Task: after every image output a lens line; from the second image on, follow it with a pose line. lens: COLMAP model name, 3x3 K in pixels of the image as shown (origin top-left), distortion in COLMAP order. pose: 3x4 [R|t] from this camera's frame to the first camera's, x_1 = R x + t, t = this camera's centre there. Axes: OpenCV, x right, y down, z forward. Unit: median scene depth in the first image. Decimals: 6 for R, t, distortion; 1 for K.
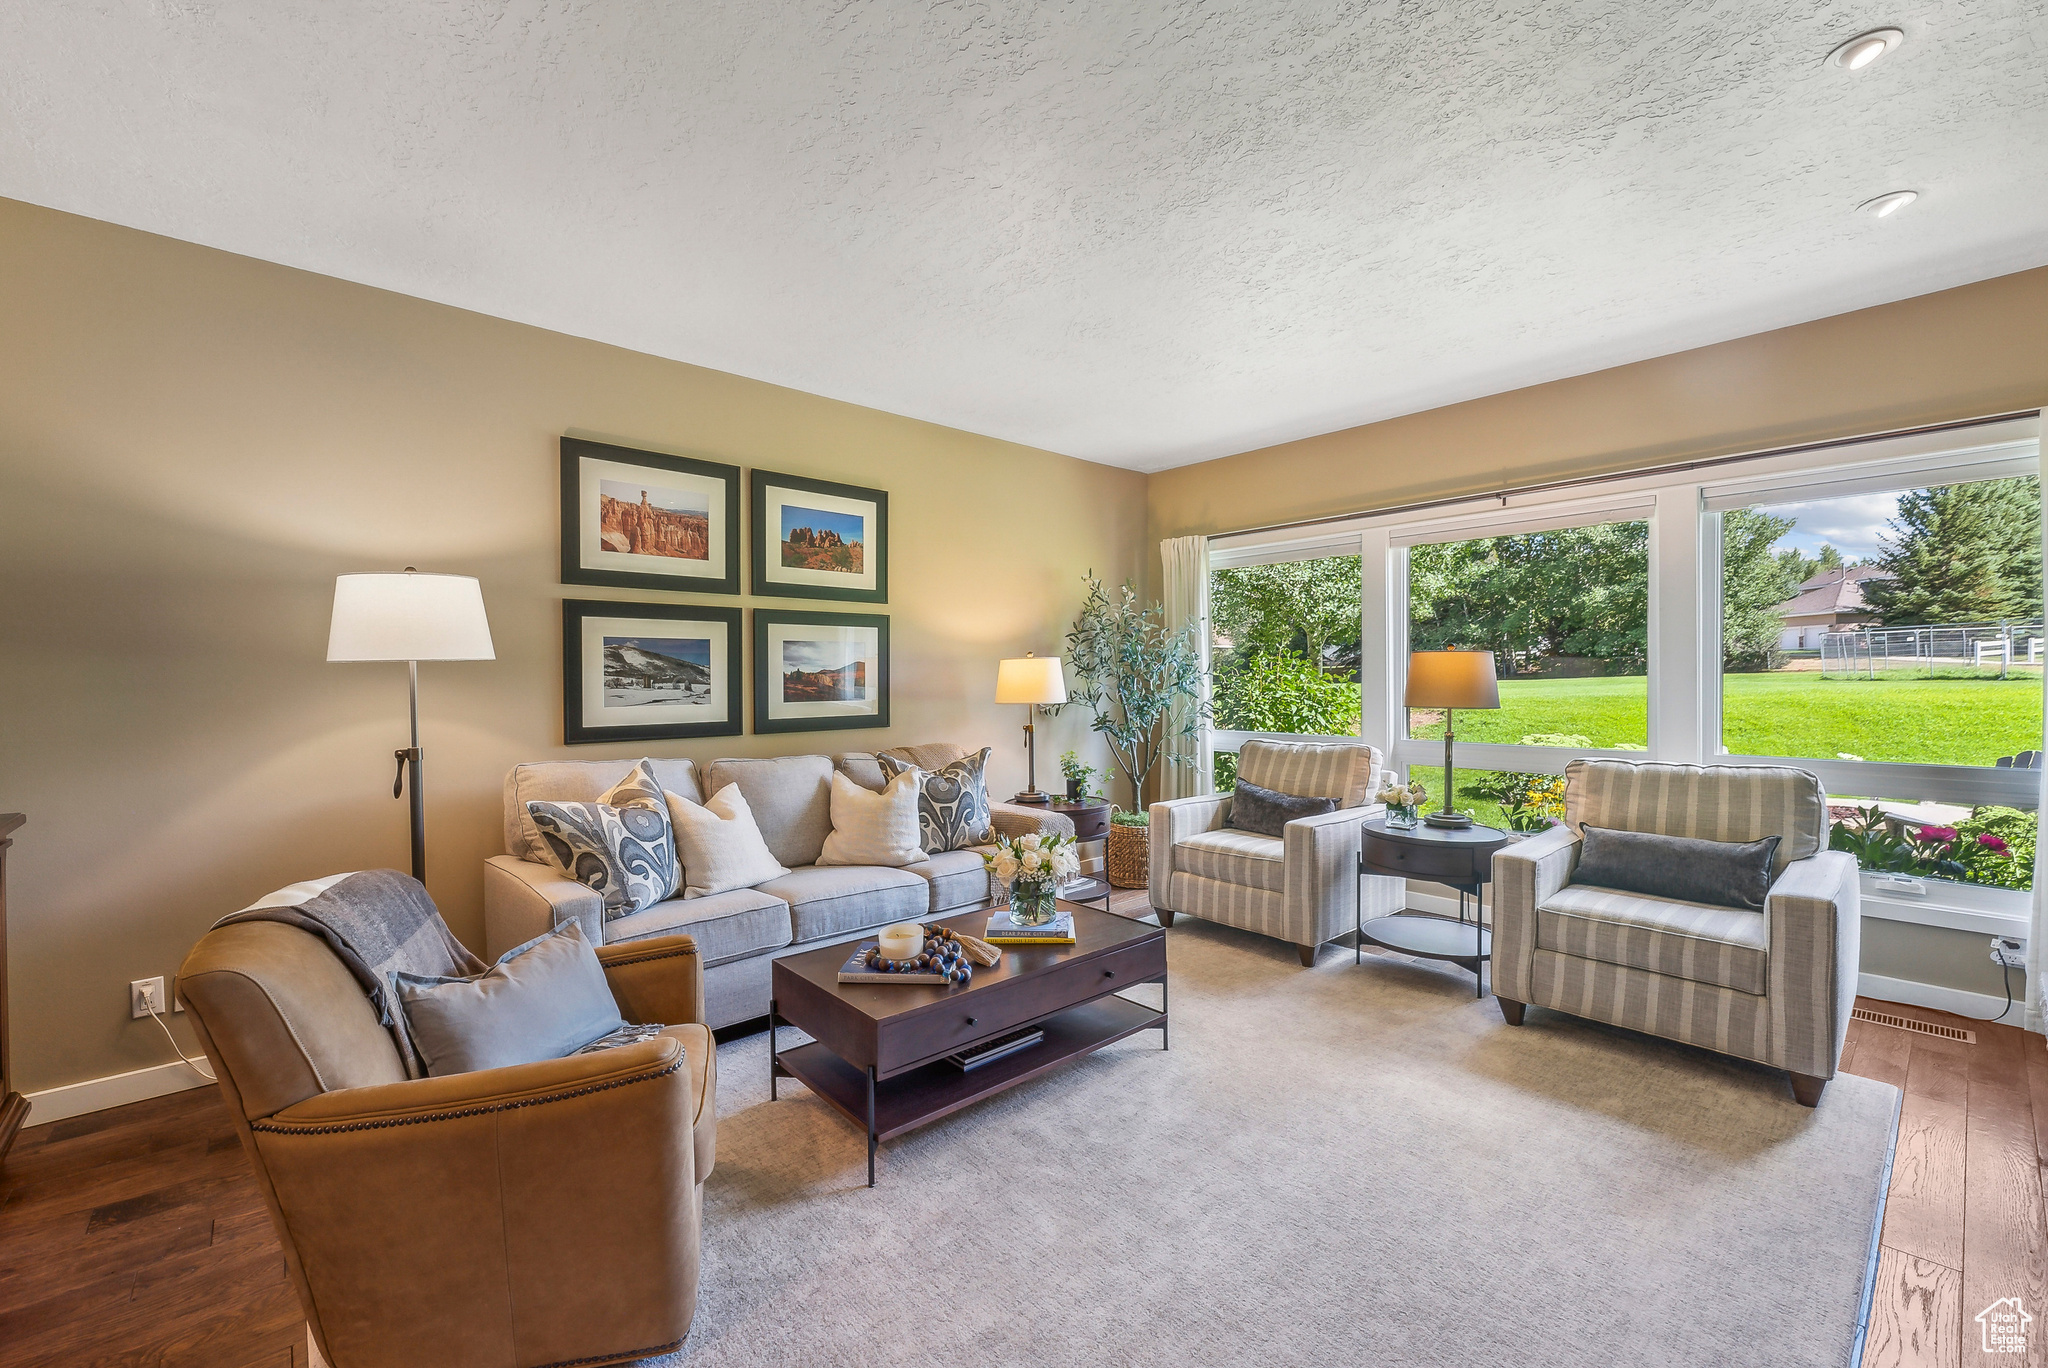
lens RADIAL K [[847.7, 0, 1014.0], [0, 847.7, 682.1], [0, 0, 1]] dist [-0.002290, 0.000341]
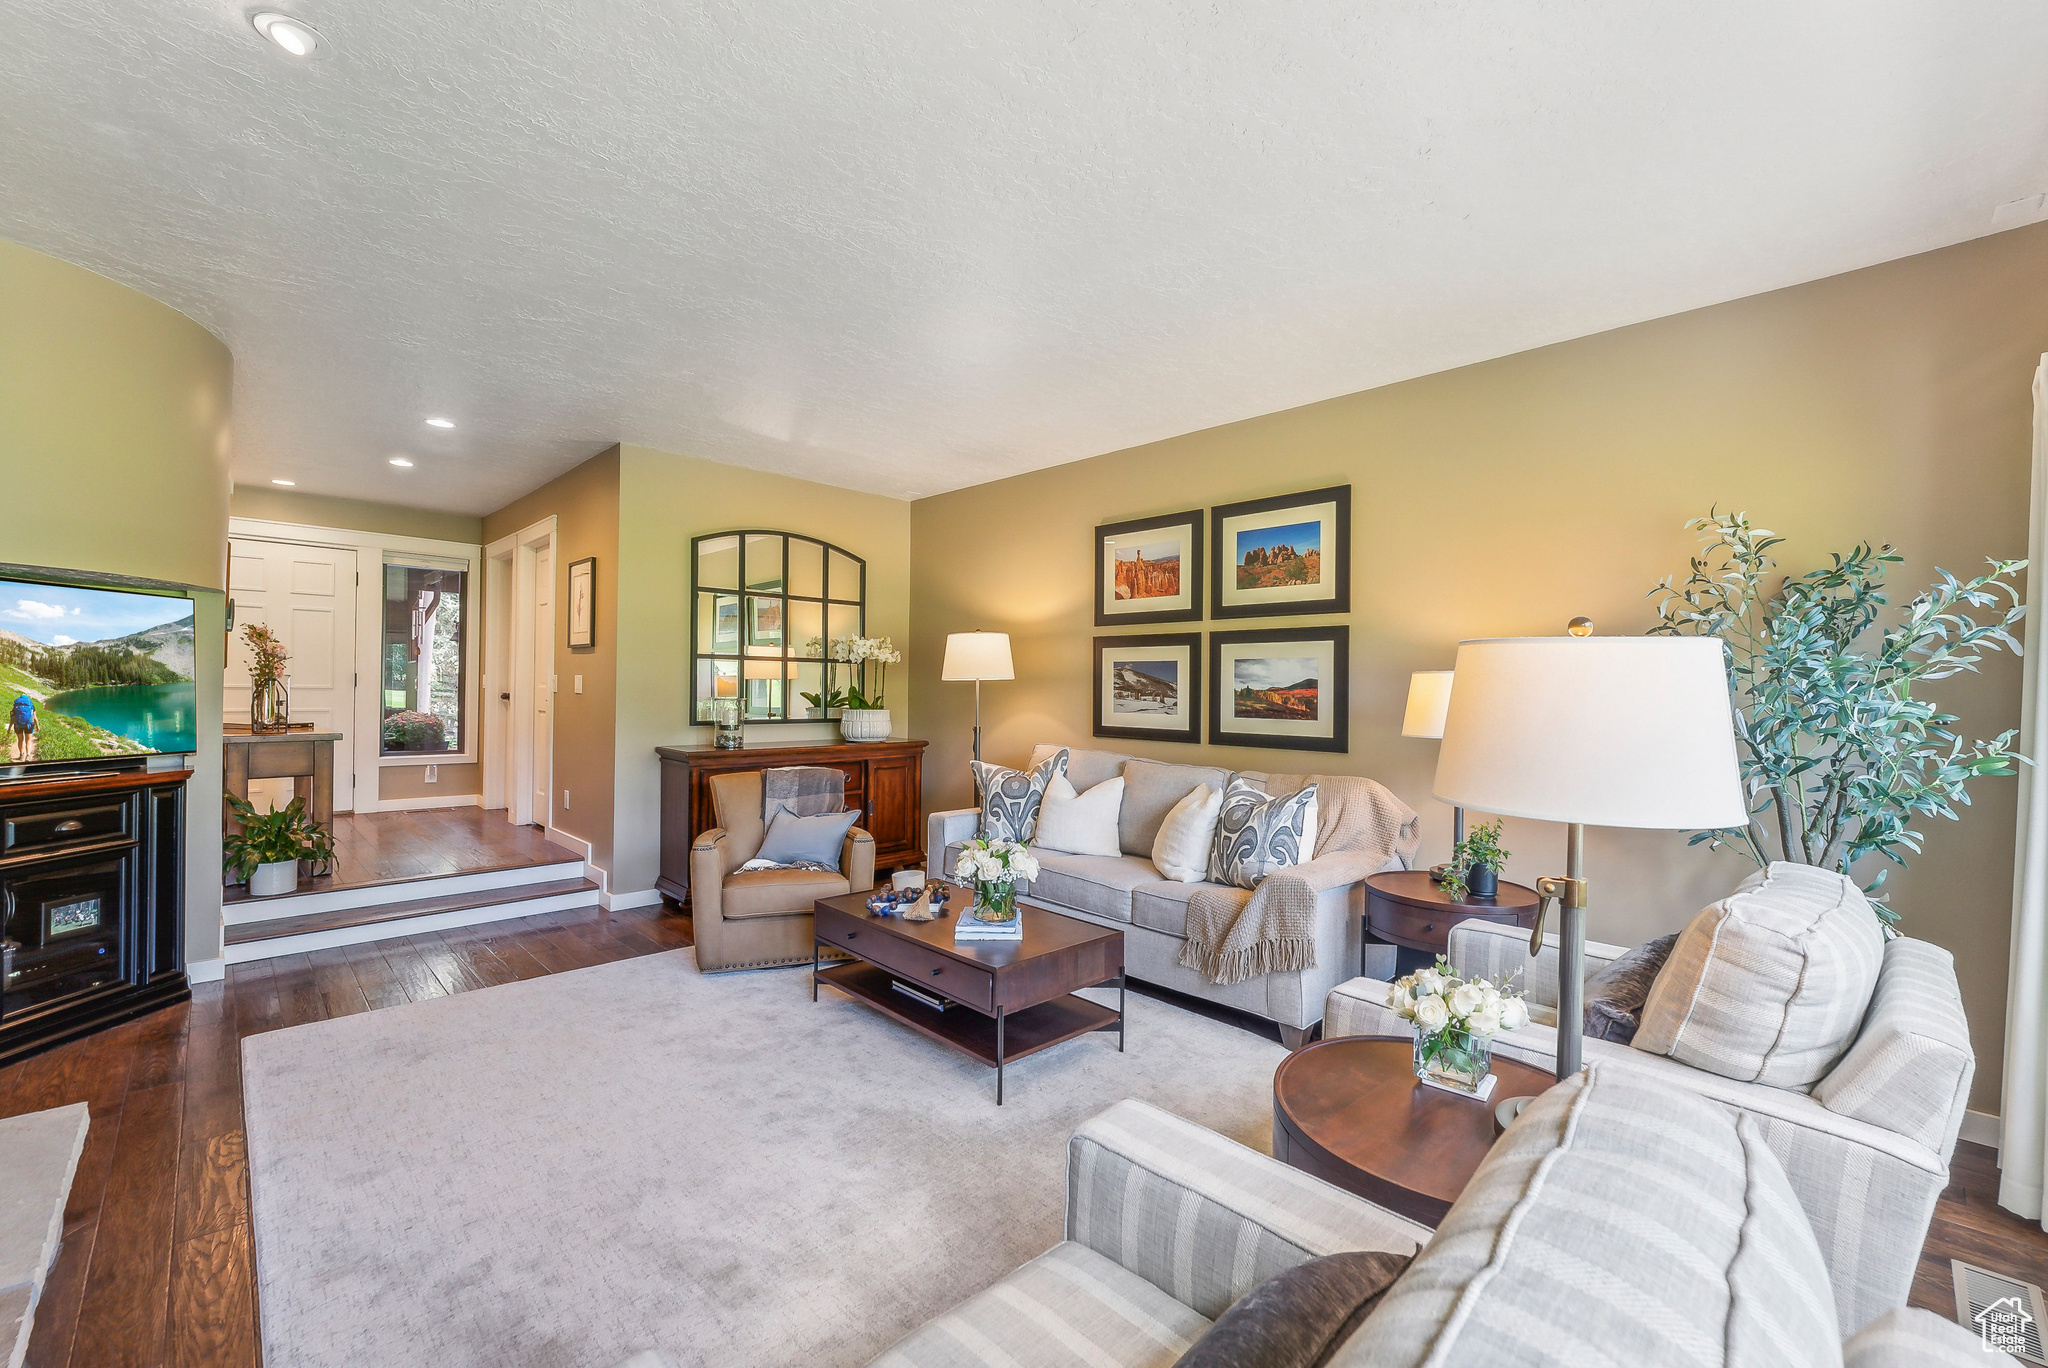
lens RADIAL K [[847.7, 0, 1045.4], [0, 847.7, 684.9], [0, 0, 1]] dist [-0.002290, 0.000341]
pose [[0.044242, 0.004903, -0.999009, 0.805468], [-0.019944, 0.999793, 0.004023, -0.016904], [0.998822, 0.019747, 0.044331, 0.737504]]
